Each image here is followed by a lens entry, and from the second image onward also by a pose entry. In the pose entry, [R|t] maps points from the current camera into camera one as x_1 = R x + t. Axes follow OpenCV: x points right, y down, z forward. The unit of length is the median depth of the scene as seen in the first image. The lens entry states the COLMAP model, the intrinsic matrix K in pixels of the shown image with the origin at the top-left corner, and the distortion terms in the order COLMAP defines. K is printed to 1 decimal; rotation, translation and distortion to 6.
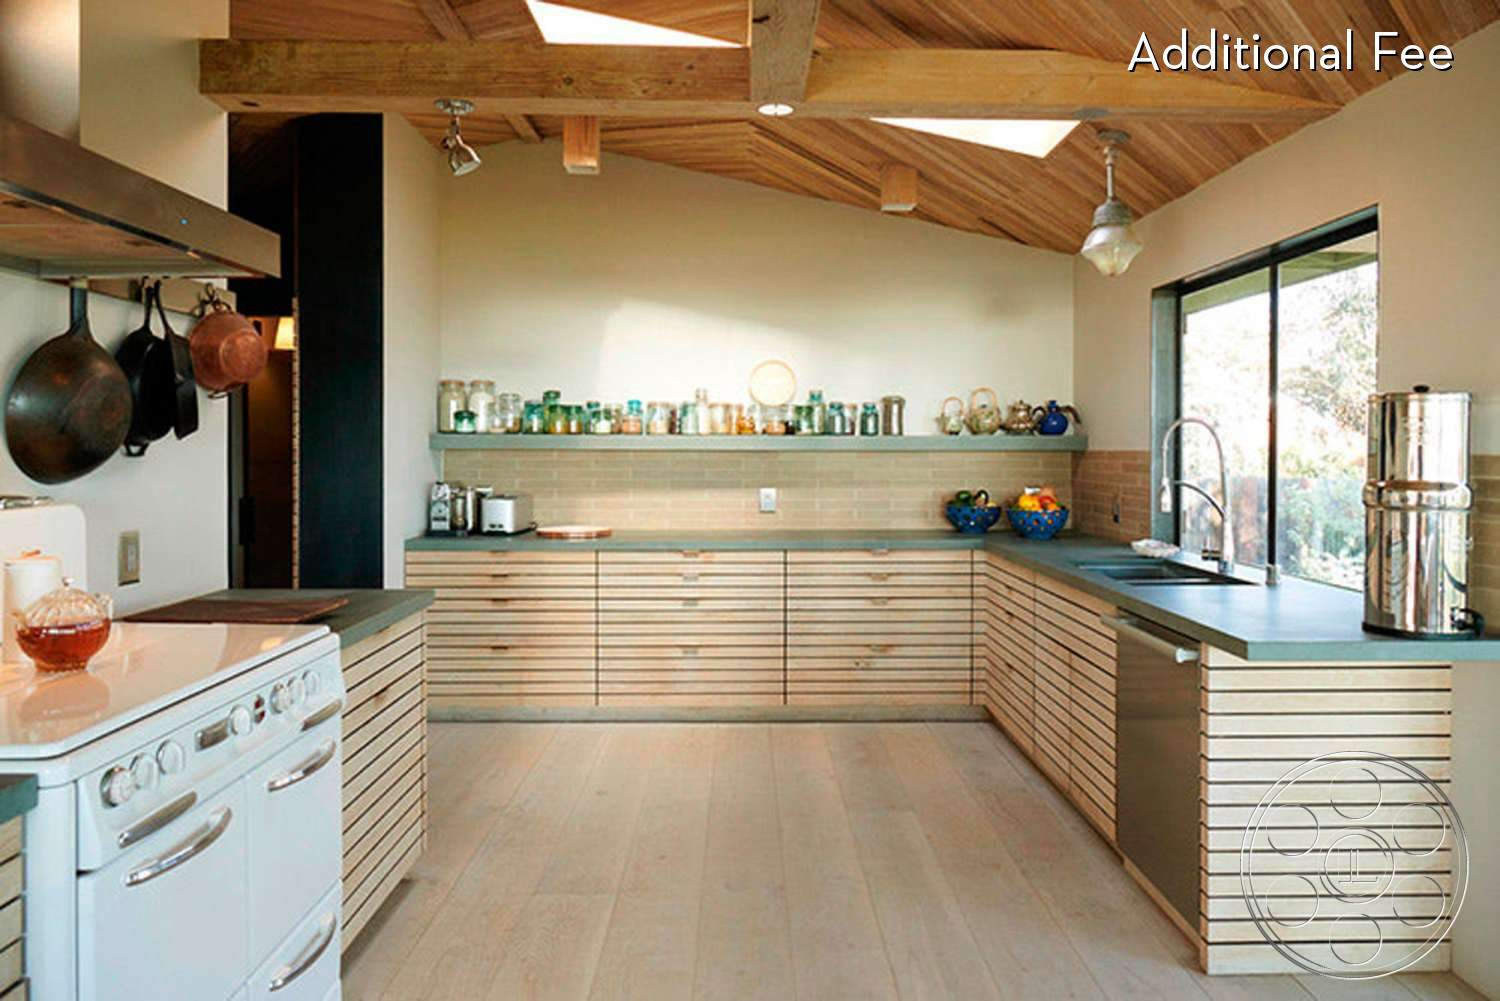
lens RADIAL K [[1046.0, 0, 751.0], [0, 1046.0, 454.0], [0, 0, 1]] dist [-0.000216, 0.000213]
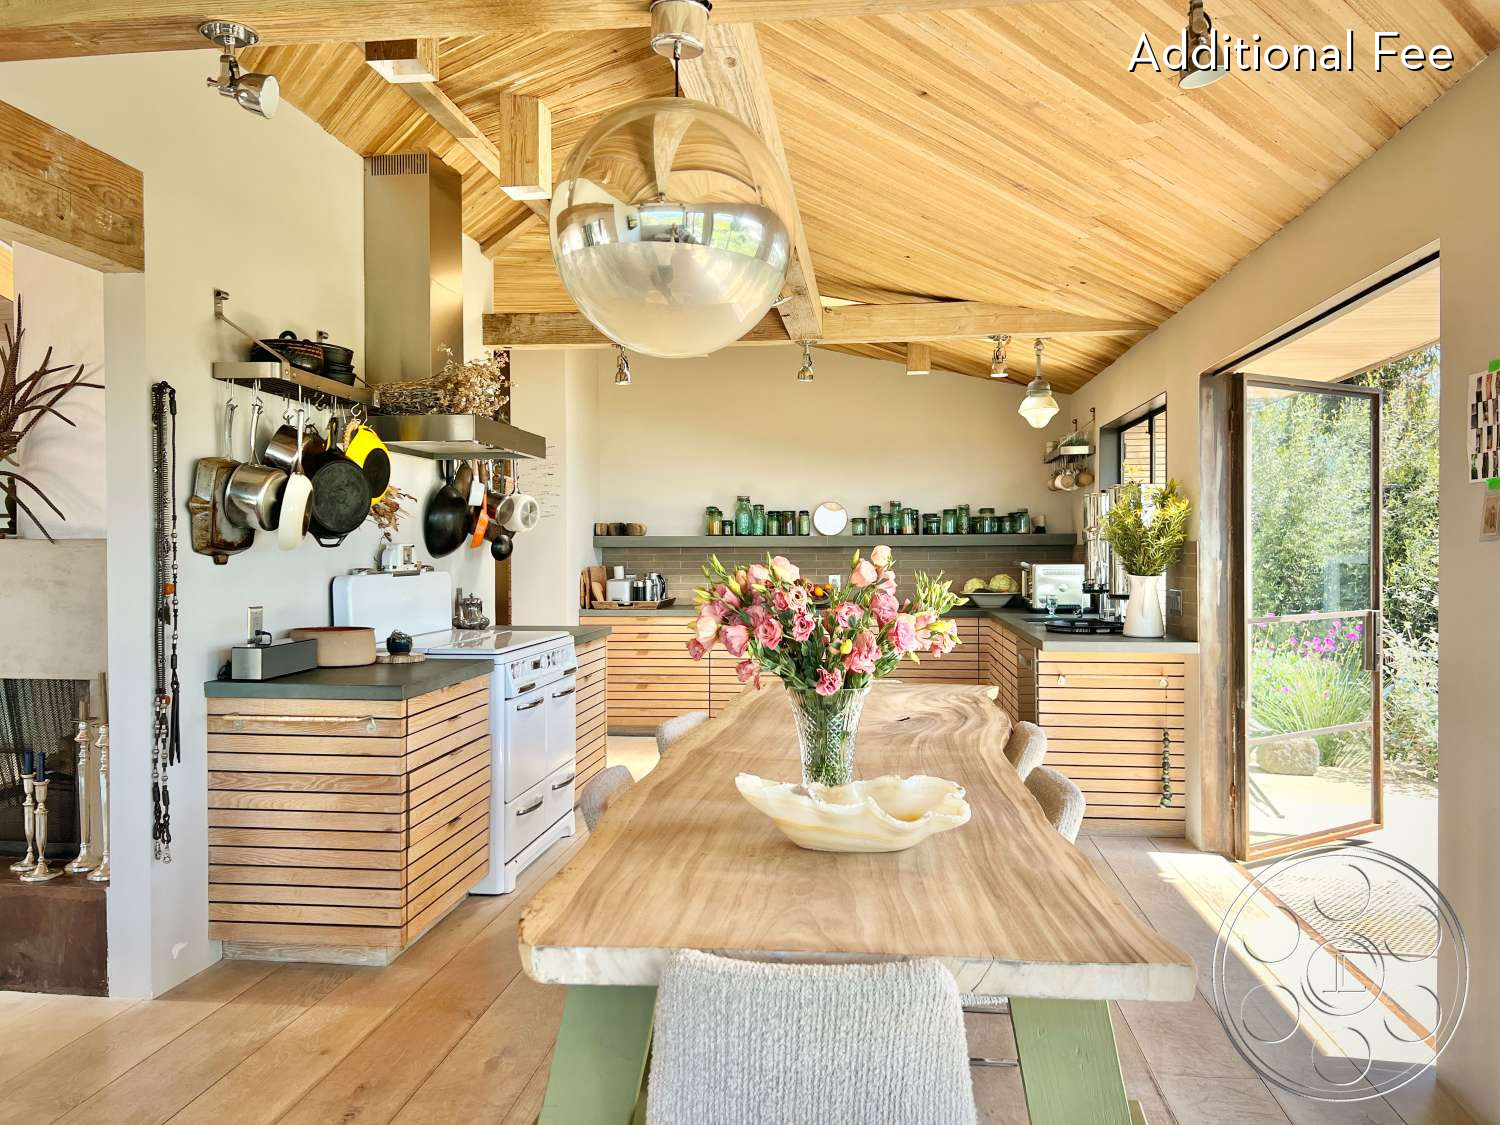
lens RADIAL K [[1145.3, 0, 750.0], [0, 1145.3, 562.5], [0, 0, 1]] dist [0.000973, 0.000288]
pose [[0.992758, -0.007213, -0.119913, 0.125276], [0.006965, 0.999973, -0.002486, 0.026923], [0.119928, 0.001633, 0.992781, -0.708147]]
